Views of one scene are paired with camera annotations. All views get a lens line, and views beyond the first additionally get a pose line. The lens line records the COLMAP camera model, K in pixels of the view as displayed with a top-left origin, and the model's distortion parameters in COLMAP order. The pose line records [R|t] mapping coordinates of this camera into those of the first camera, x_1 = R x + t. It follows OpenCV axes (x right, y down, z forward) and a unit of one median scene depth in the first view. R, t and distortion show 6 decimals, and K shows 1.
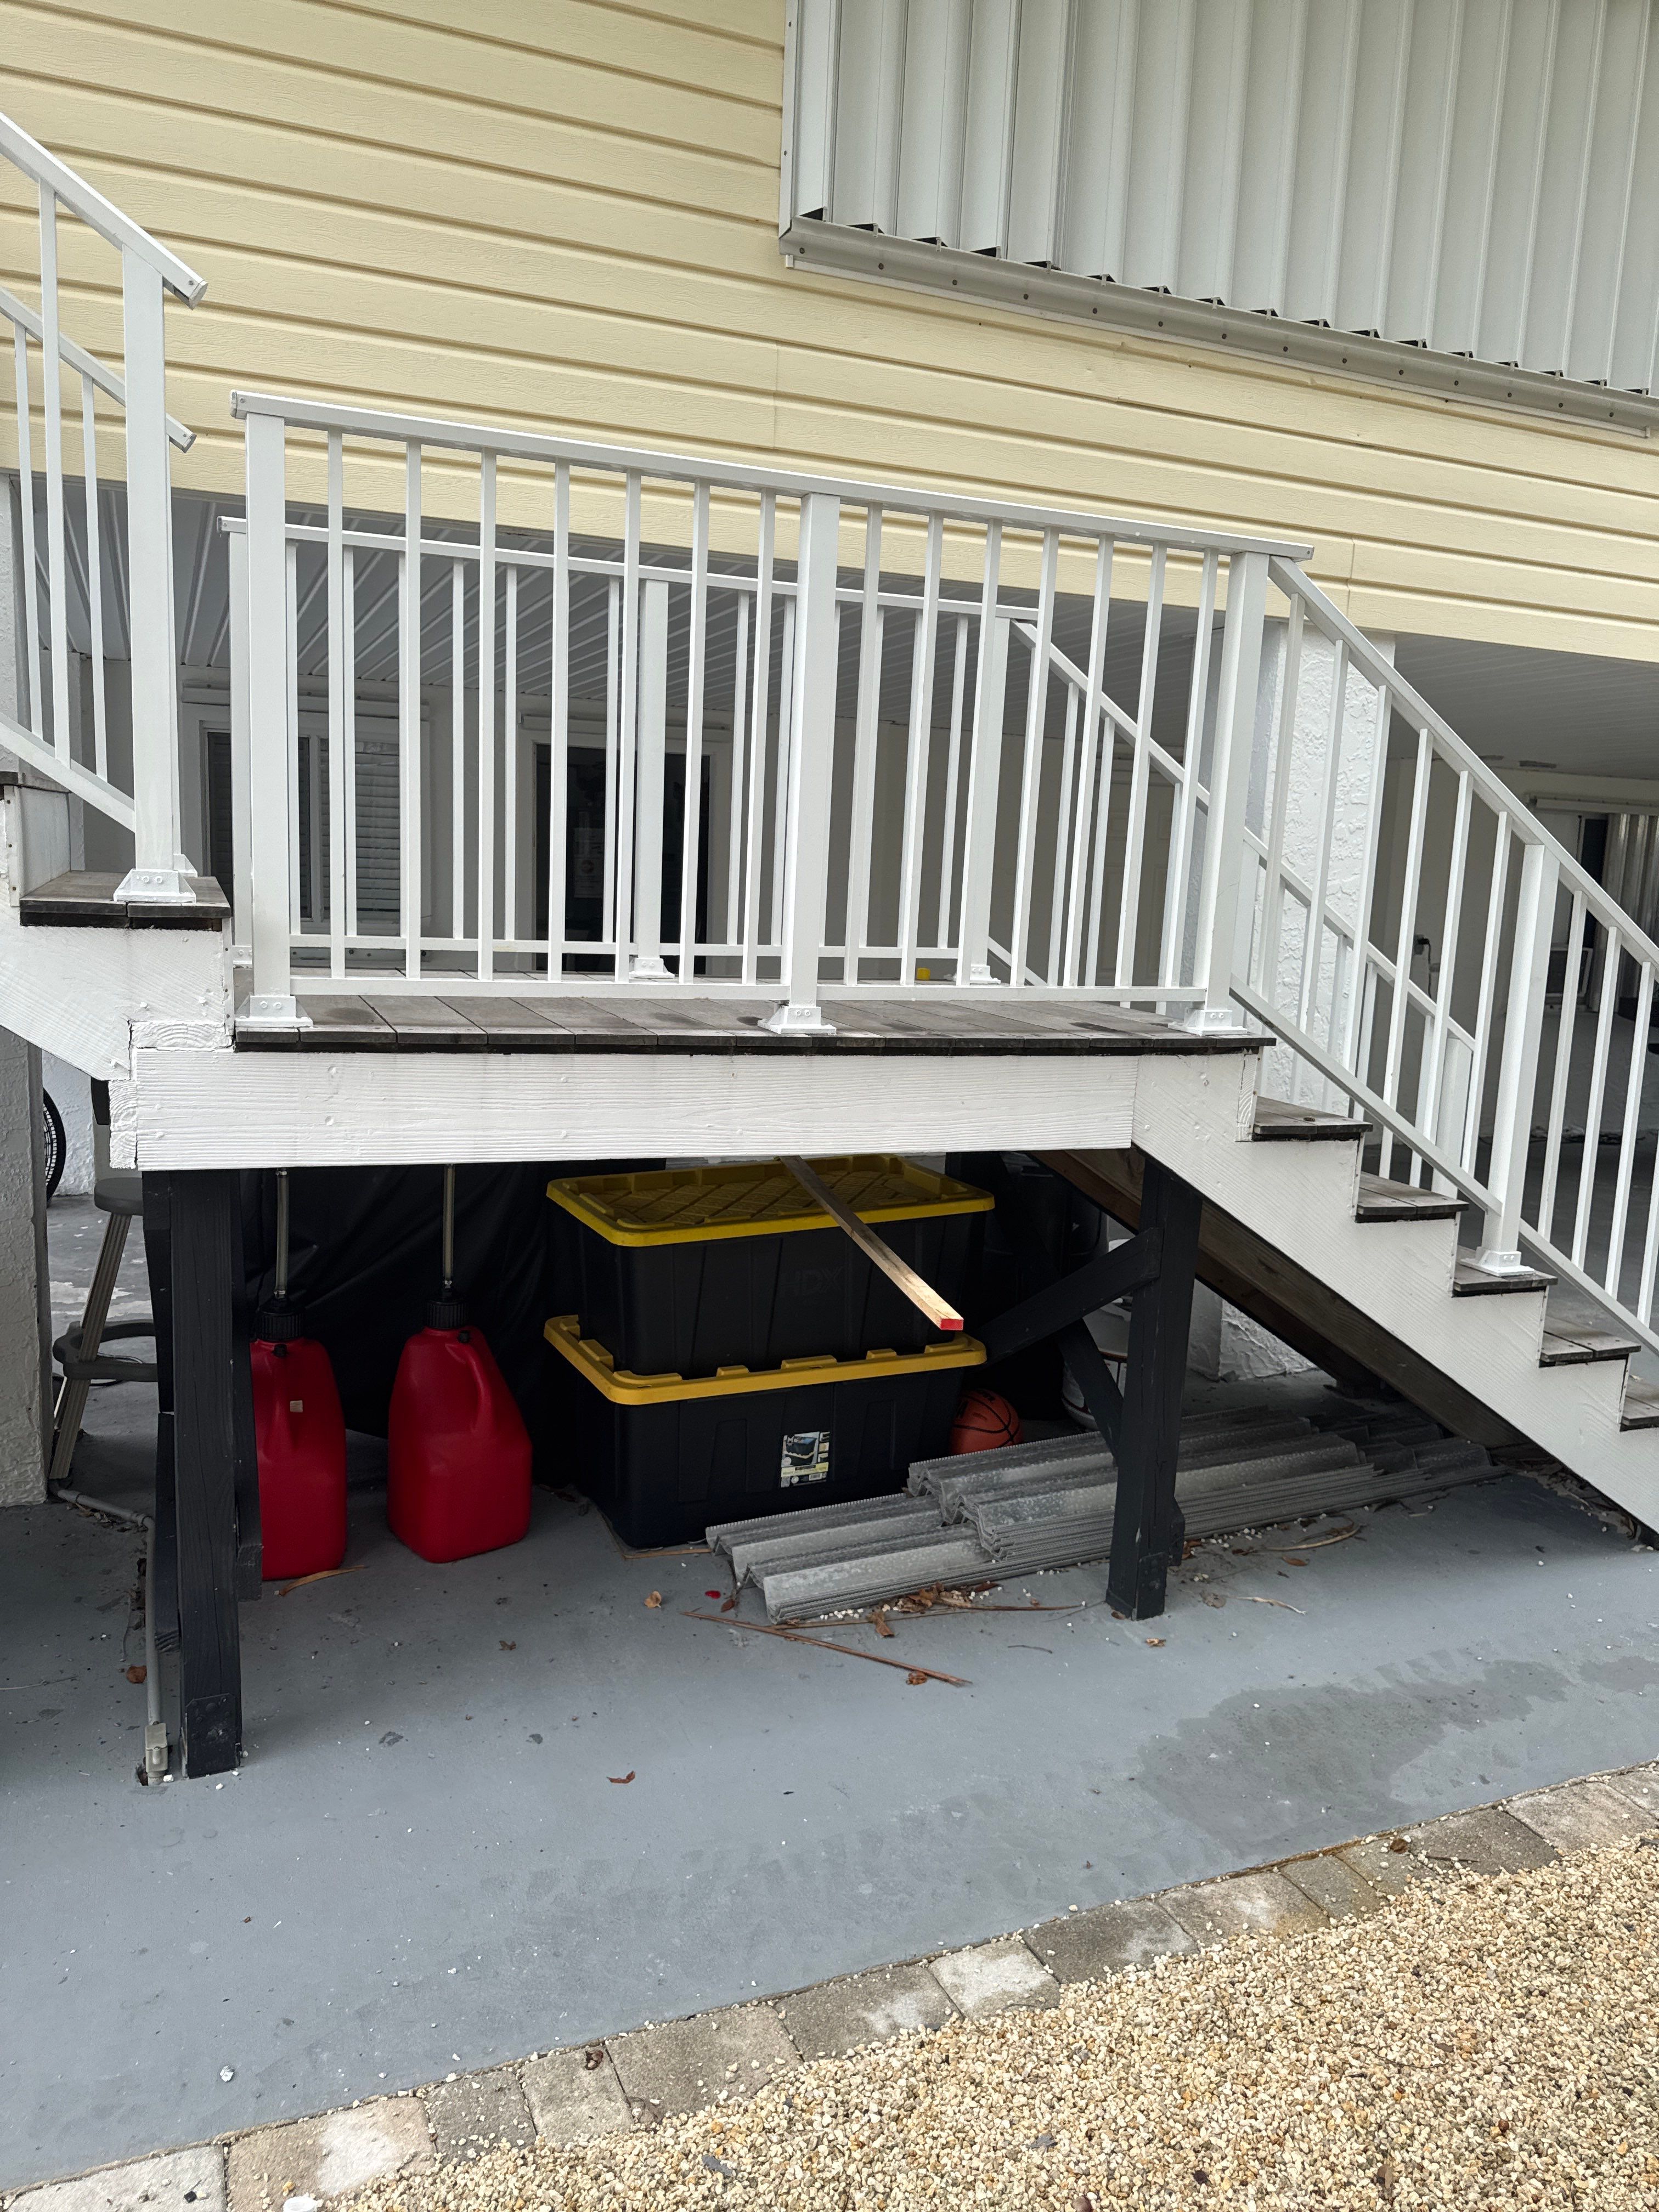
lens RADIAL K [[1519.2, 0, 829.5], [0, 1519.2, 1106.0], [0, 0, 1]] dist [0.124564, -0.159916]
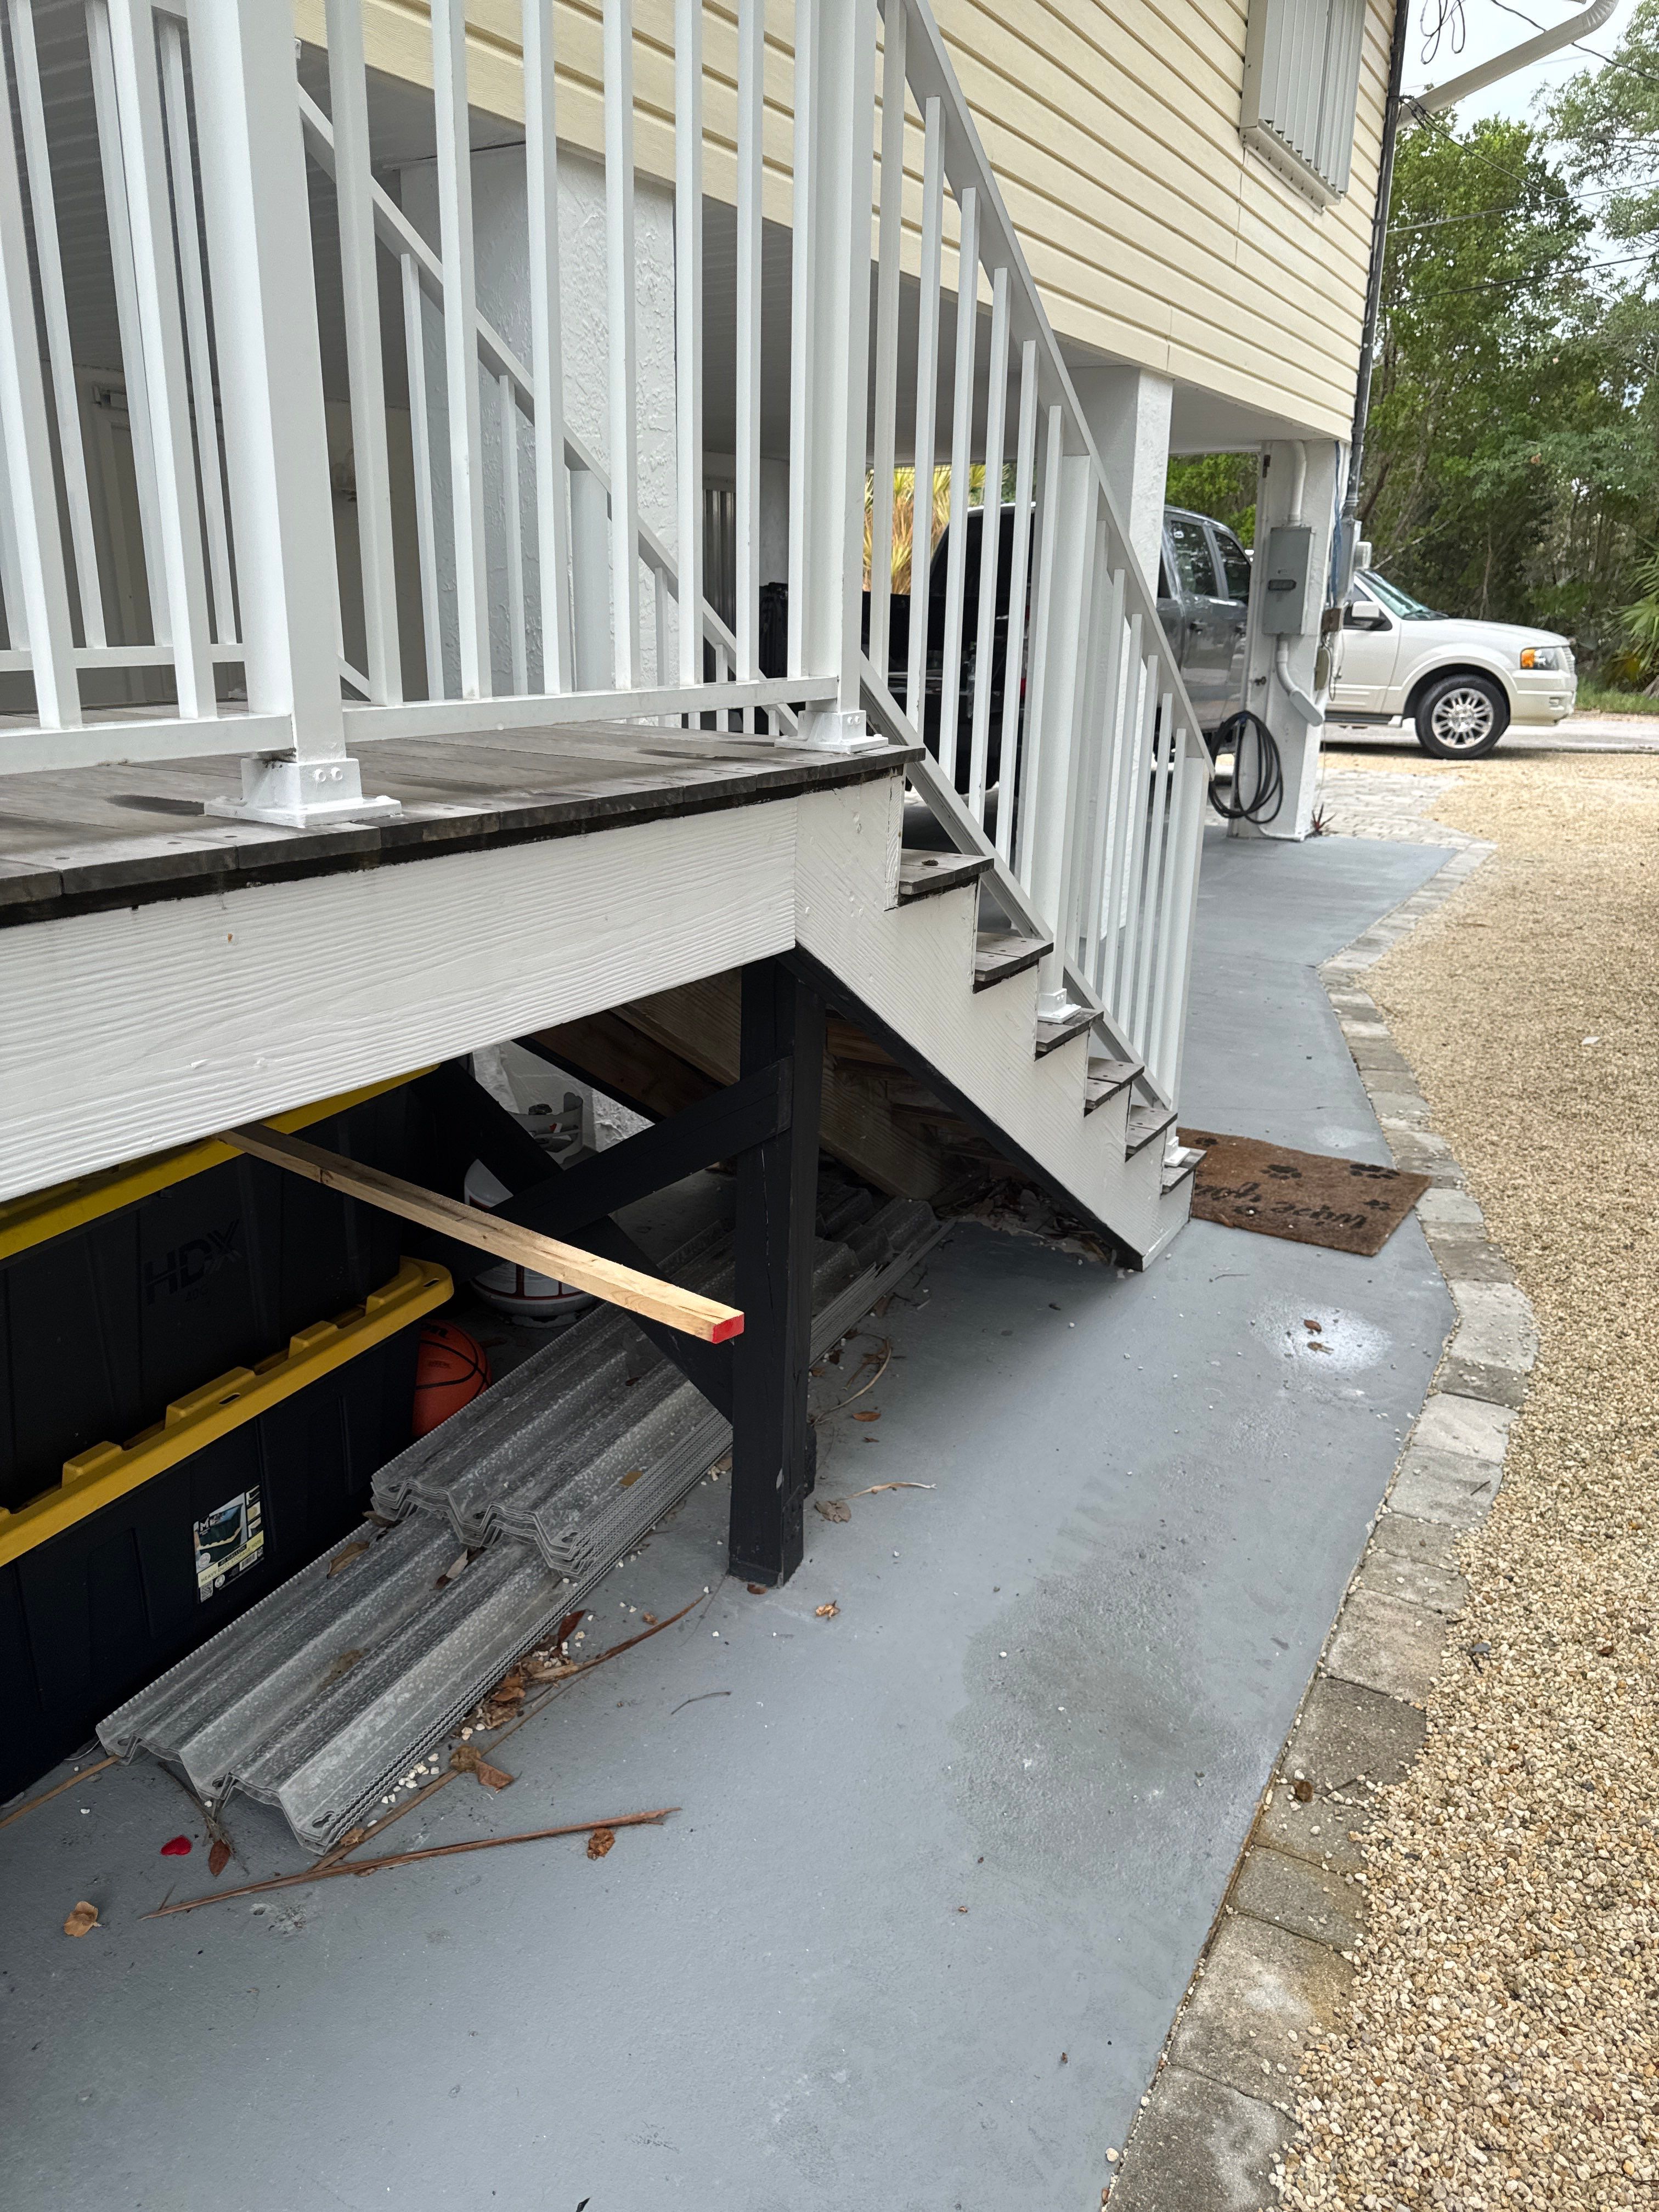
lens RADIAL K [[1605.0, 0, 890.4], [0, 1605.0, 1136.9], [0, 0, 1]] dist [0.130906, -0.200130]
pose [[0.805660, -0.225784, 0.547662, -0.131999], [0.121808, 0.967900, 0.219844, -0.033307], [-0.579719, -0.110410, 0.807301, 0.383414]]
